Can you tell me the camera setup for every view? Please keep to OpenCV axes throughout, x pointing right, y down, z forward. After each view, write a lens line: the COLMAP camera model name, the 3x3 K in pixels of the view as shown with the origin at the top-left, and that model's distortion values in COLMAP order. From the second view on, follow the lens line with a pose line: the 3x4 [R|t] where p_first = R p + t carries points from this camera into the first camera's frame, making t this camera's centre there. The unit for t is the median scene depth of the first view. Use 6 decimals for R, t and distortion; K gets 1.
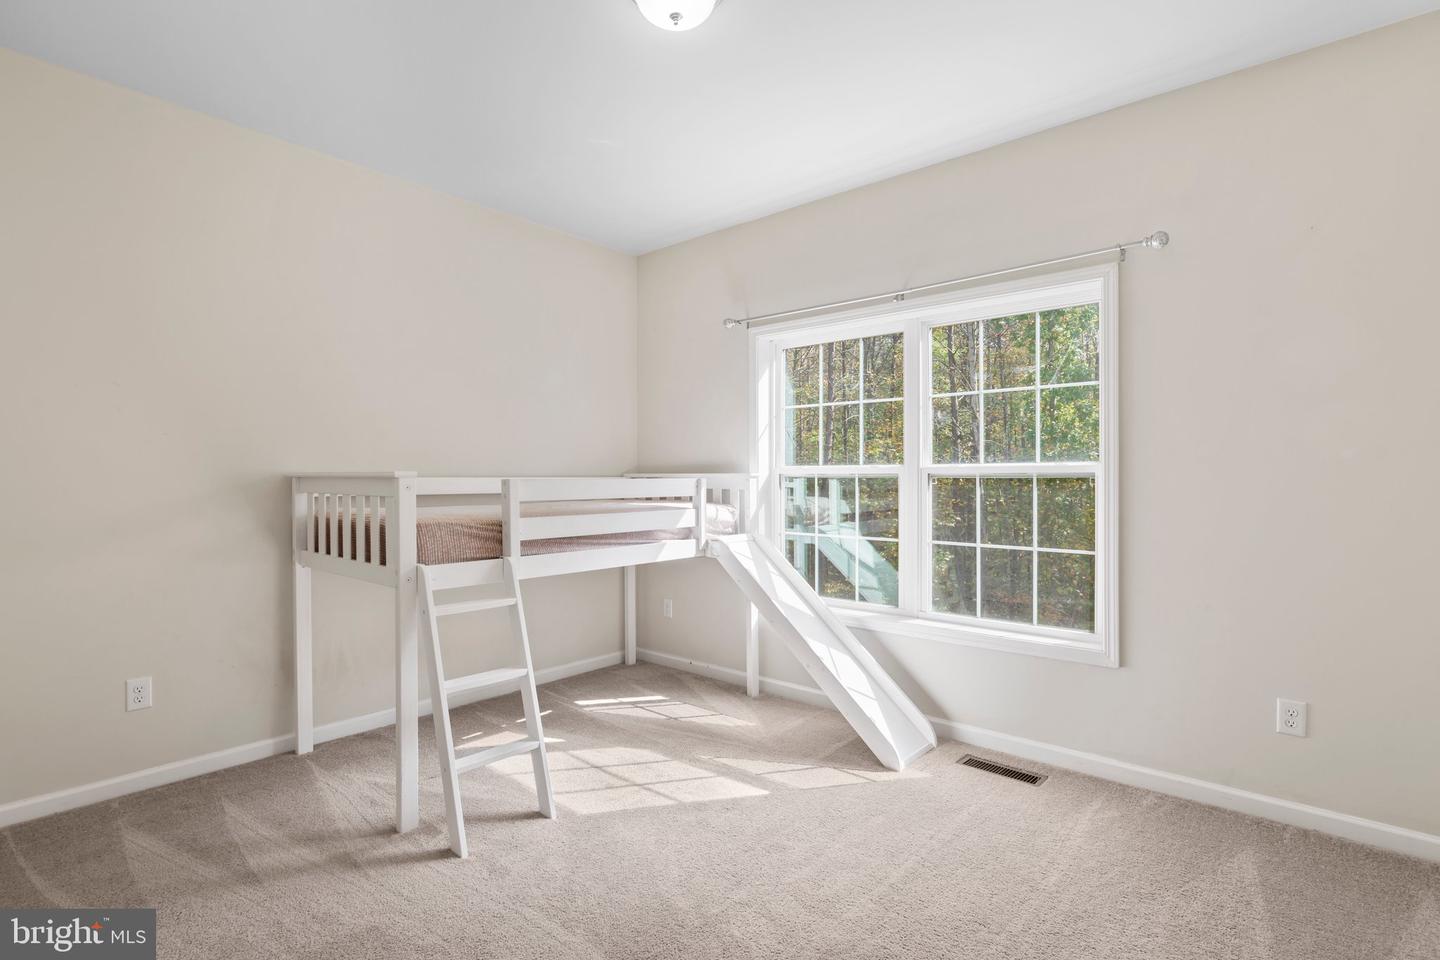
lens RADIAL K [[699.8, 0, 720.0], [0, 699.8, 479.6], [0, 0, 1]] dist [-0.001113, -0.000238]
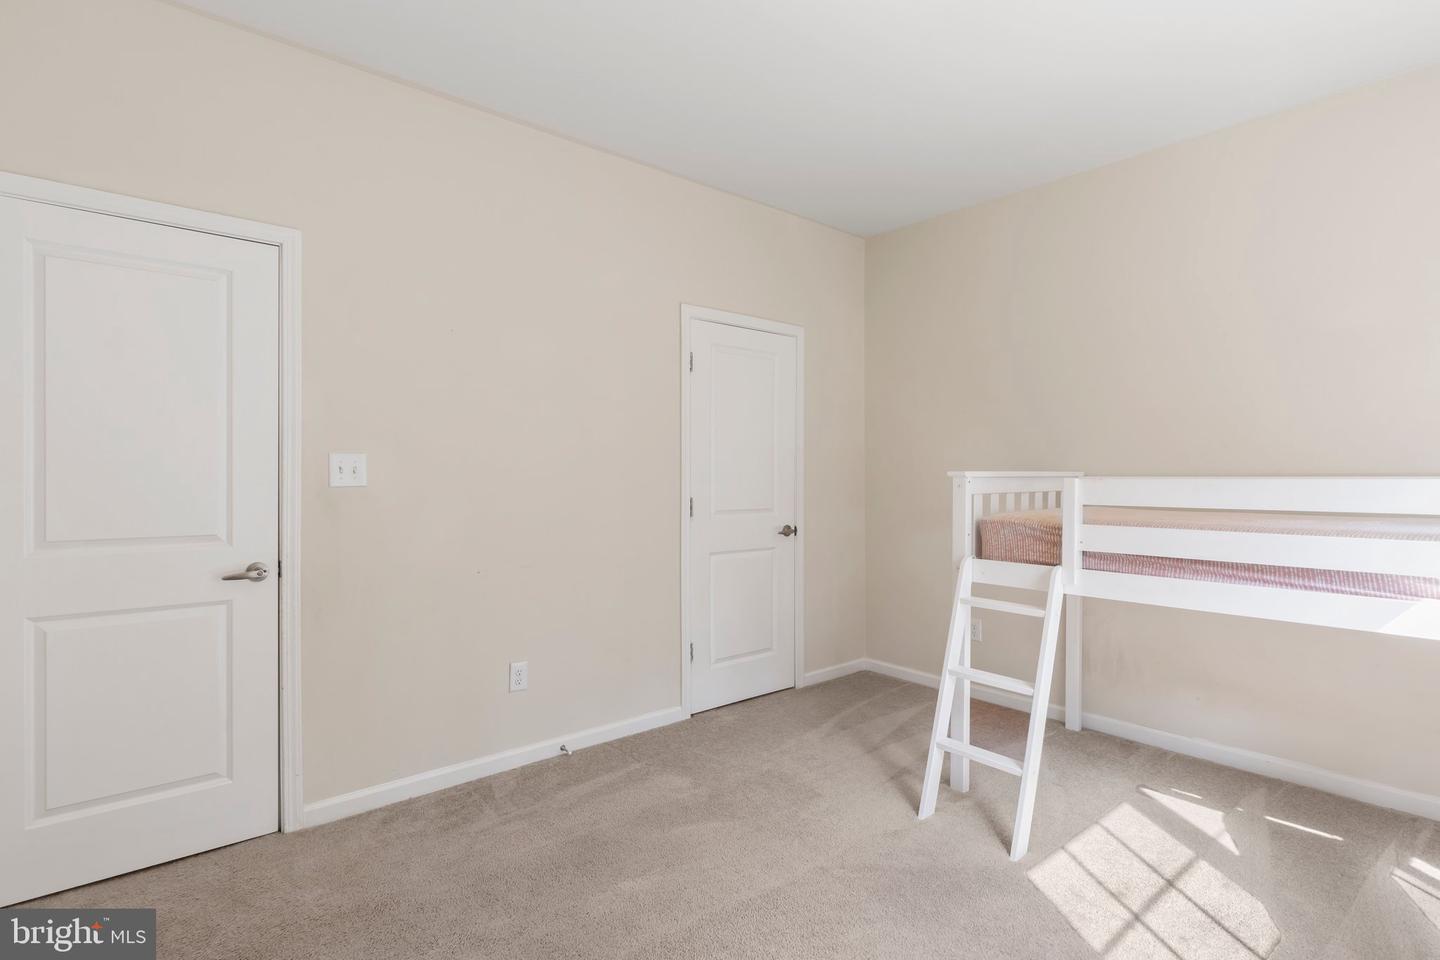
lens RADIAL K [[699.8, 0, 720.0], [0, 699.8, 479.6], [0, 0, 1]] dist [-0.001113, -0.000238]
pose [[-0.163001, 0.001221, -0.986625, 0.641773], [-0.005093, 0.999985, 0.002079, 0.000194], [0.986613, 0.005364, -0.162992, 0.705554]]
